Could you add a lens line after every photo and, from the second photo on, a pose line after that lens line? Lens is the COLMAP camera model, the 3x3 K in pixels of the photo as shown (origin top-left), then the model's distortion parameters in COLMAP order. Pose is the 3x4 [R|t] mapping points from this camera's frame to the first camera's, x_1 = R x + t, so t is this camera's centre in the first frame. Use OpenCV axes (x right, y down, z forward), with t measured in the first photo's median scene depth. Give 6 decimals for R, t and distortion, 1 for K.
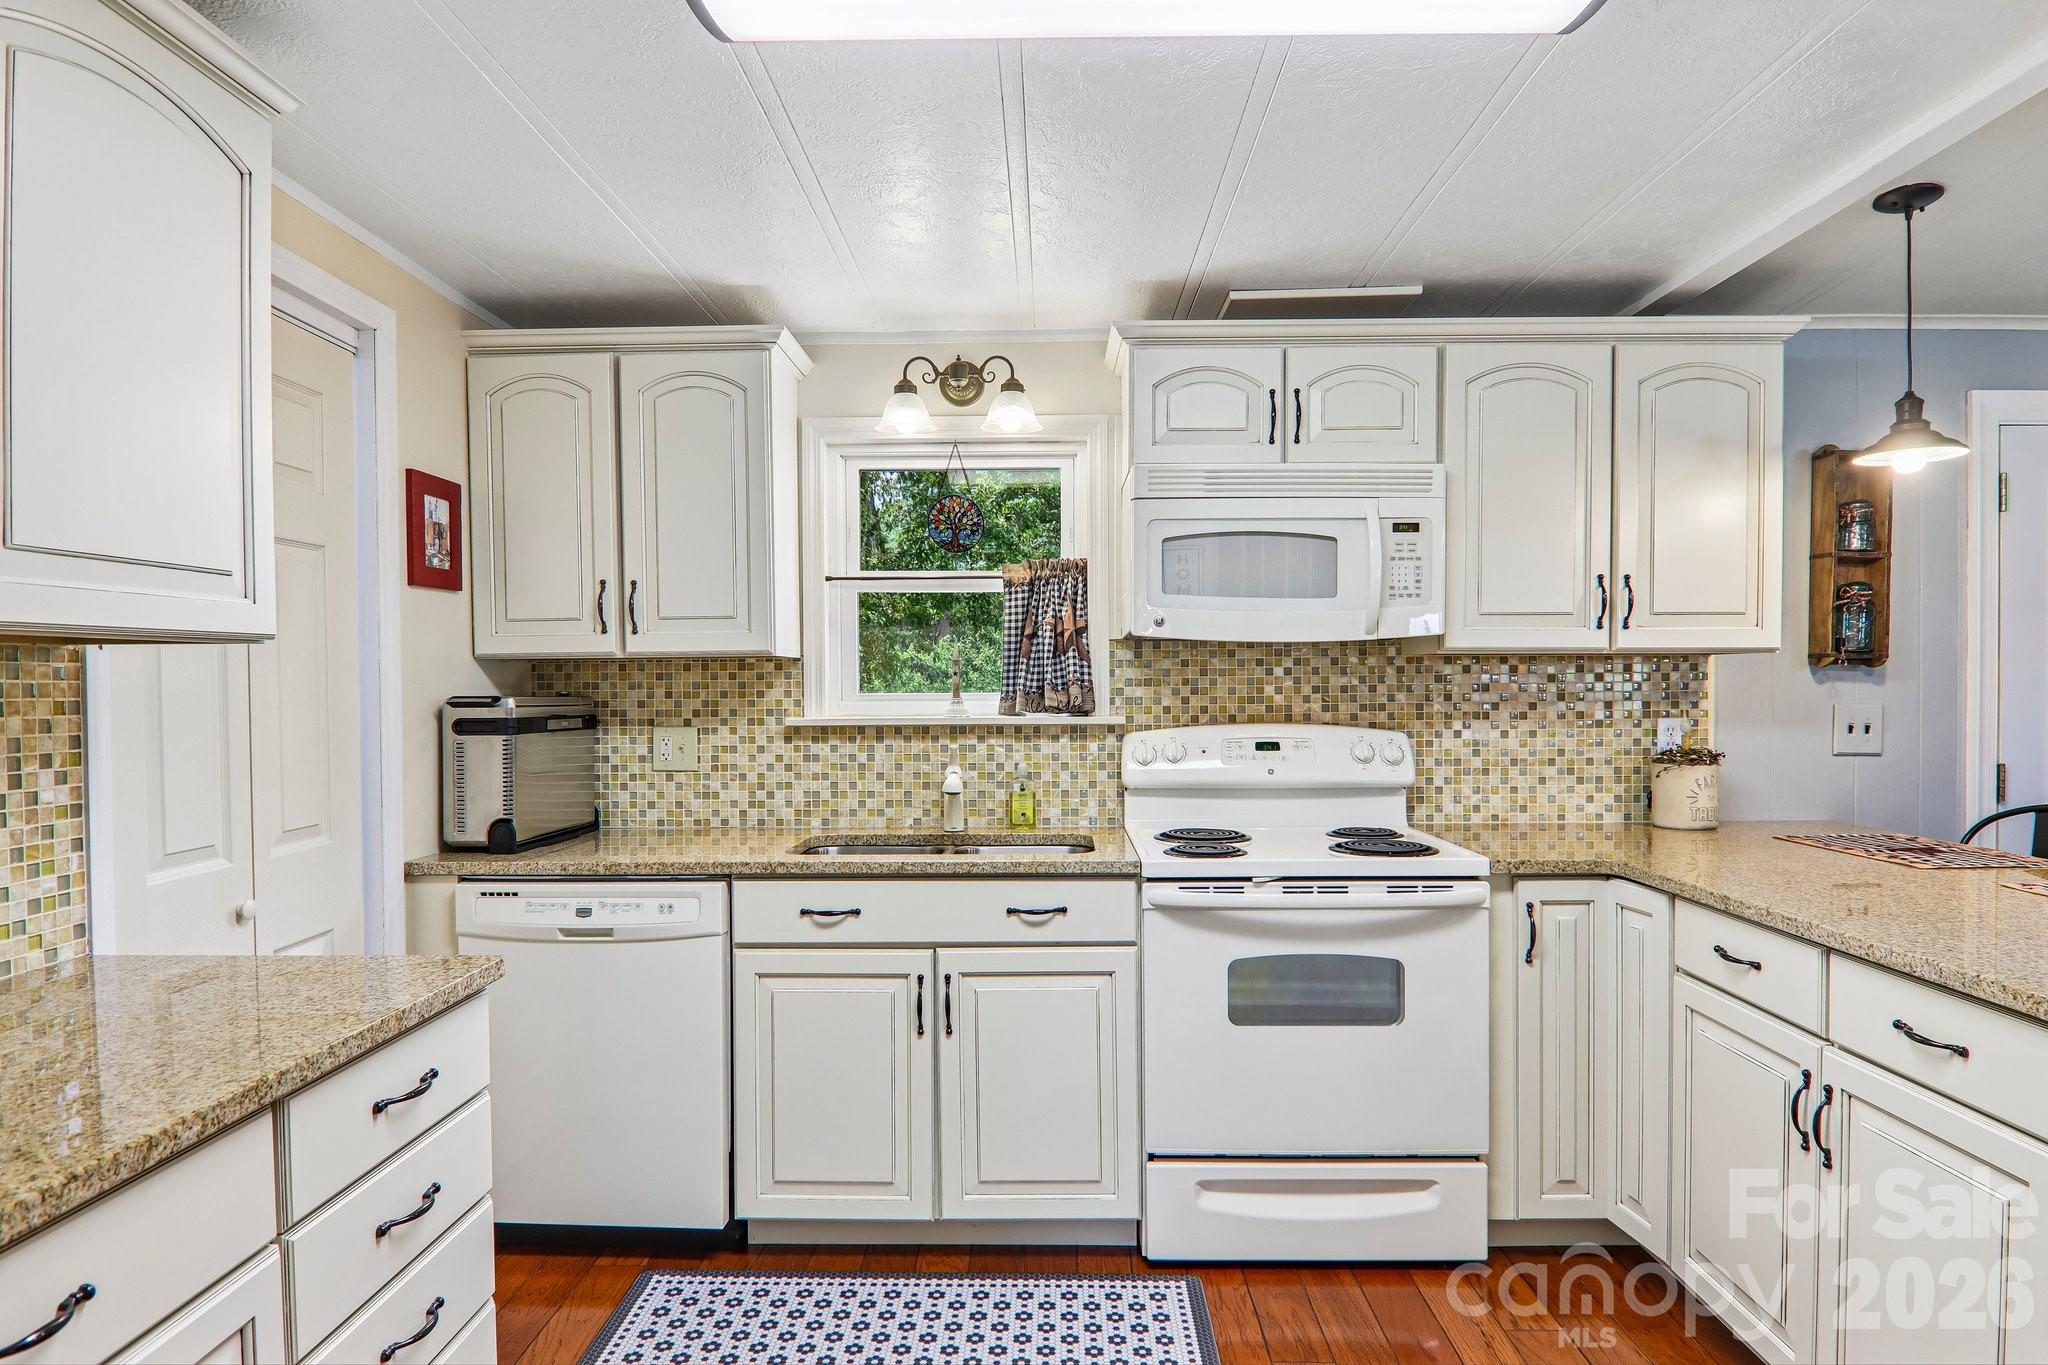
lens RADIAL K [[1145.1, 0, 1024.3], [0, 1145.1, 692.7], [0, 0, 1]] dist [-0.006809, -0.002019]
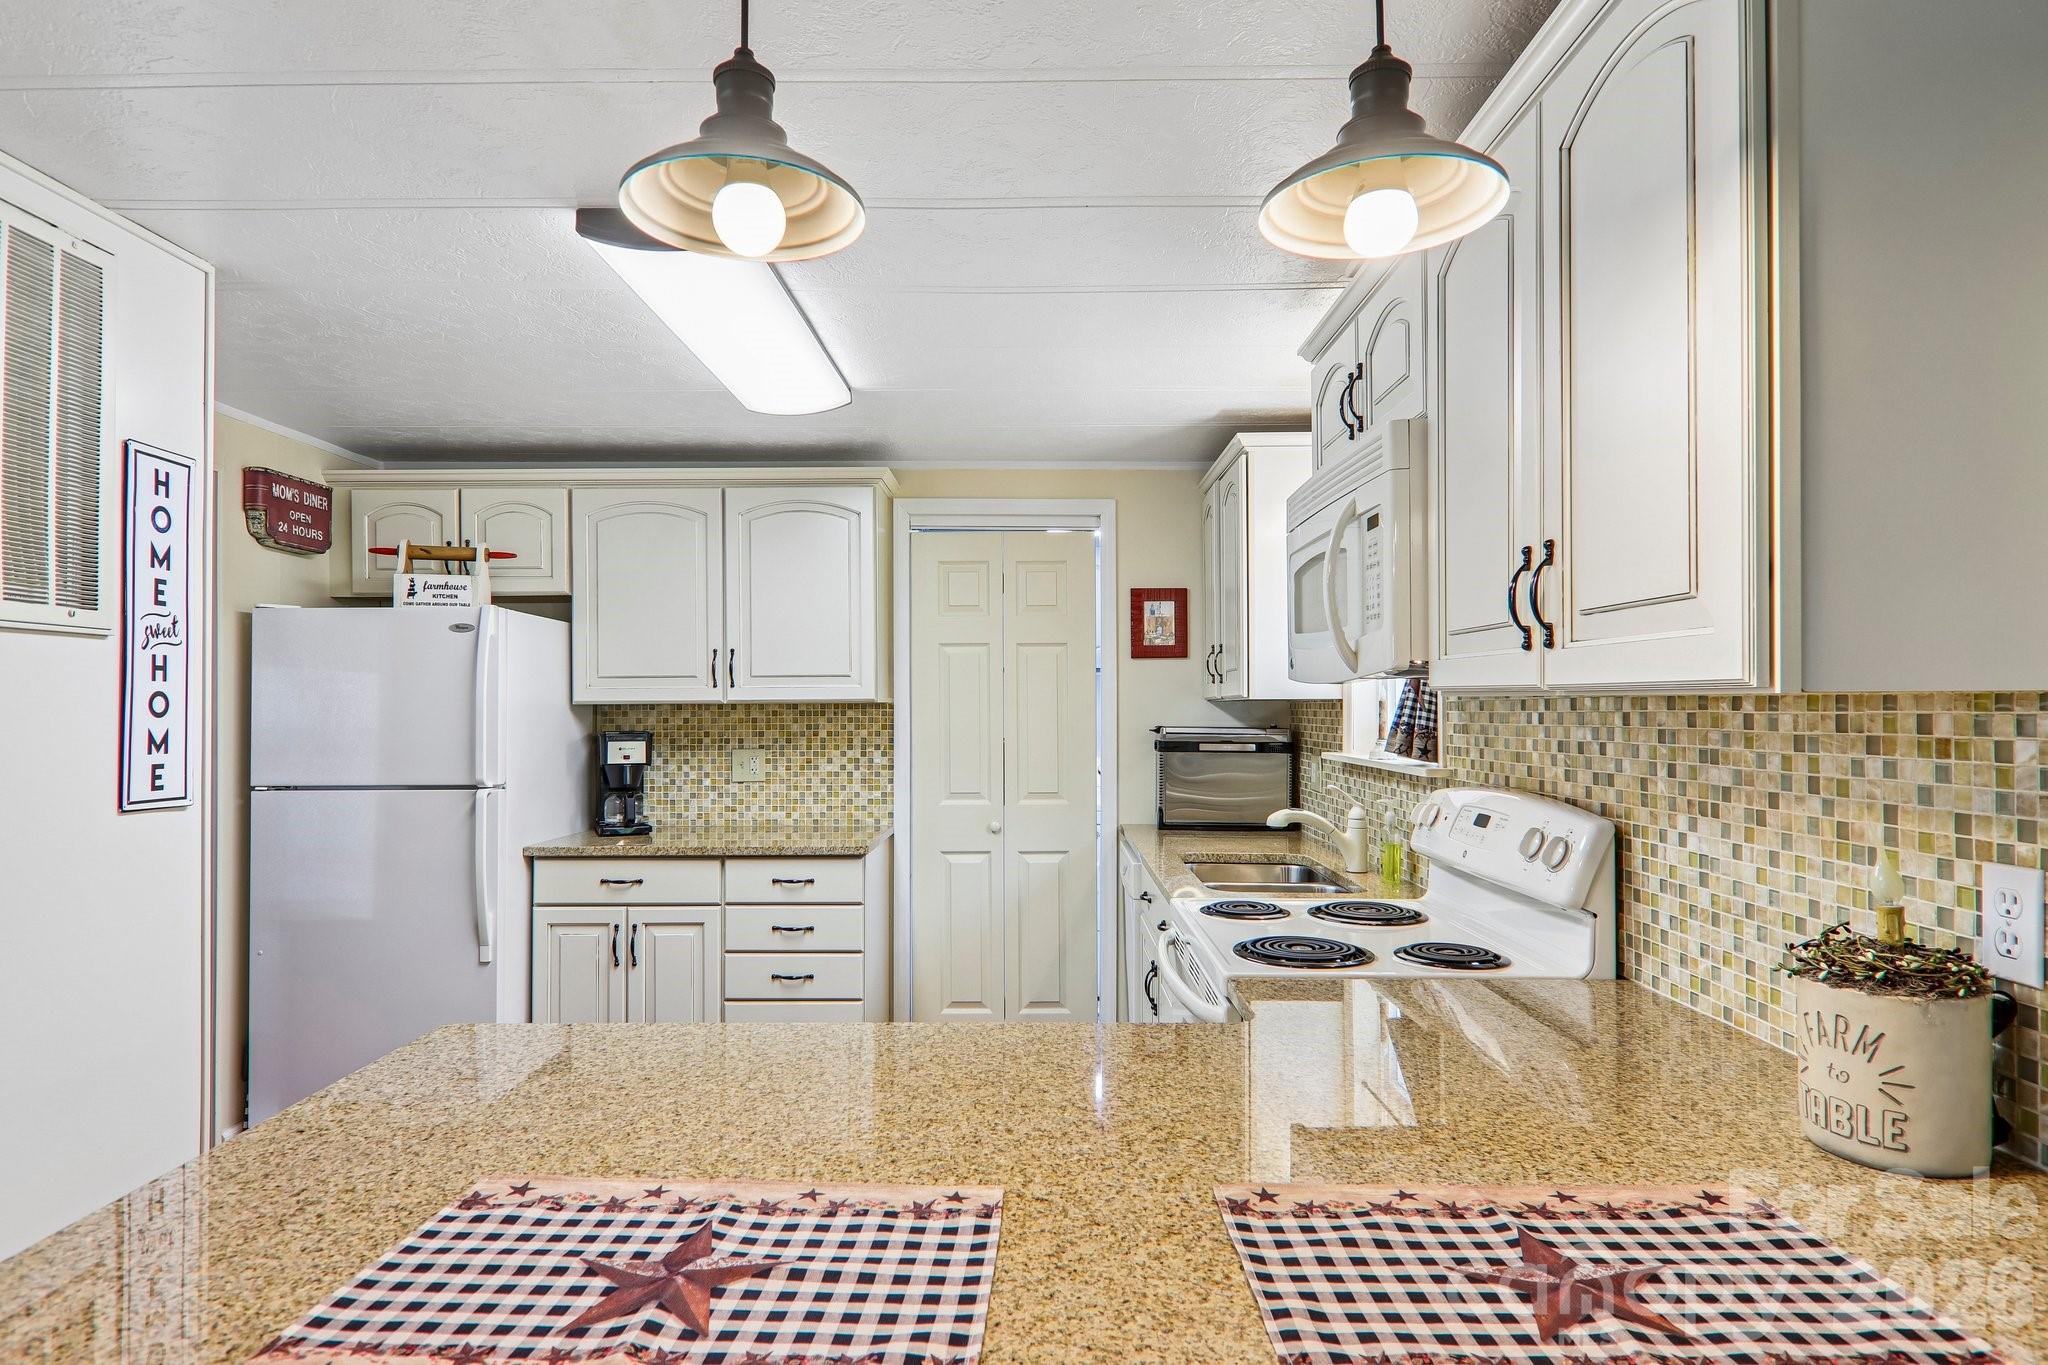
lens RADIAL K [[1145.1, 0, 1023.2], [0, 1145.1, 691.2], [0, 0, 1]] dist [-0.006809, -0.002019]
pose [[0.004682, -0.007343, -0.999962, 0.919883], [-0.009784, 0.999925, -0.007389, -0.027055], [0.999941, 0.009819, 0.004610, 0.685099]]
